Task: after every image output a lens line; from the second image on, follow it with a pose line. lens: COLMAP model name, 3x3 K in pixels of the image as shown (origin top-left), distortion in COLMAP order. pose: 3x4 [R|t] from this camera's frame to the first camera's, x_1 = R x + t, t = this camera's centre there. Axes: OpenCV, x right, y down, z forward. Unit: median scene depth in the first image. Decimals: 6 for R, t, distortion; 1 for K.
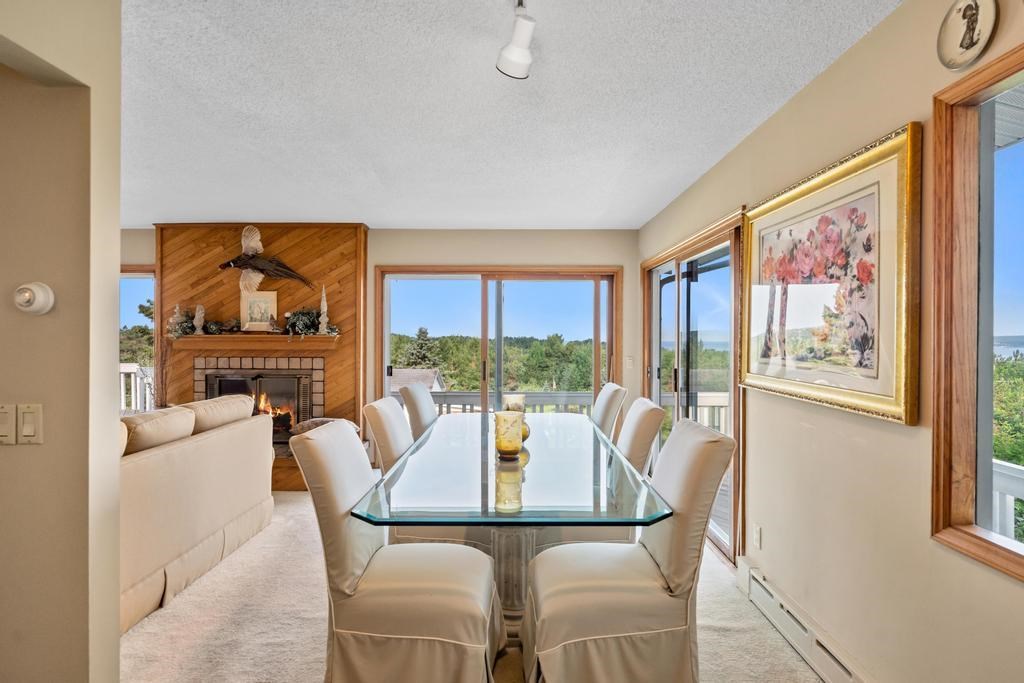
lens RADIAL K [[565.9, 0, 509.9], [0, 565.9, 339.1], [0, 0, 1]] dist [0.001565, 0.001112]
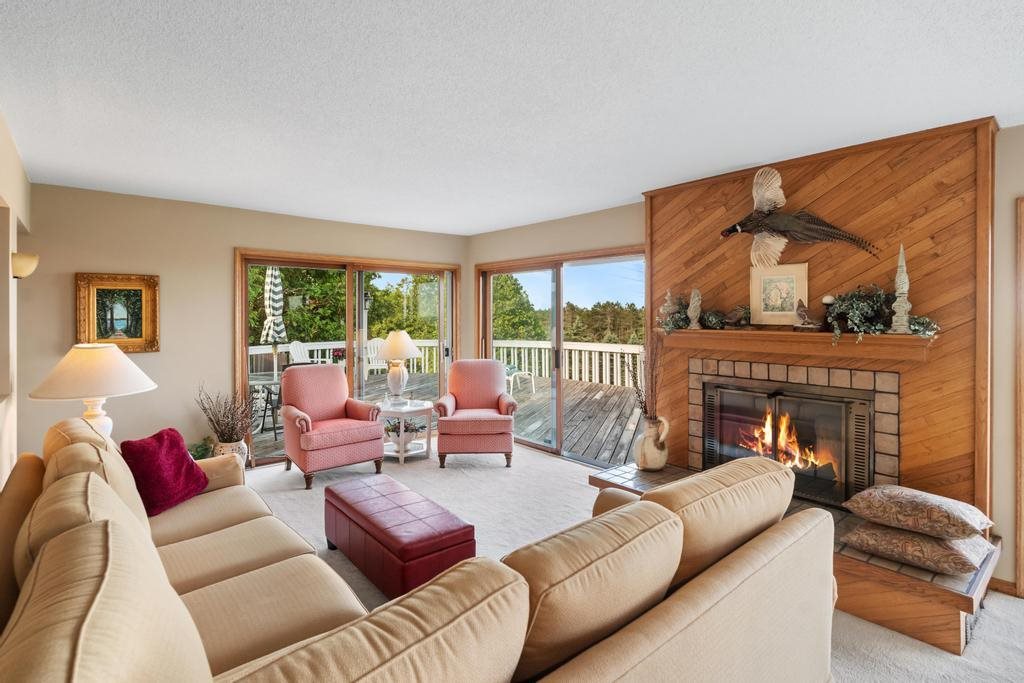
lens RADIAL K [[503.2, 0, 504.2], [0, 503.2, 312.7], [0, 0, 1]] dist [-0.008609, 0.001342]
pose [[0.646945, -0.004328, -0.762525, -0.201249], [-0.001092, 0.999978, -0.006602, -0.024321], [0.762536, 0.005104, 0.646925, 0.371344]]
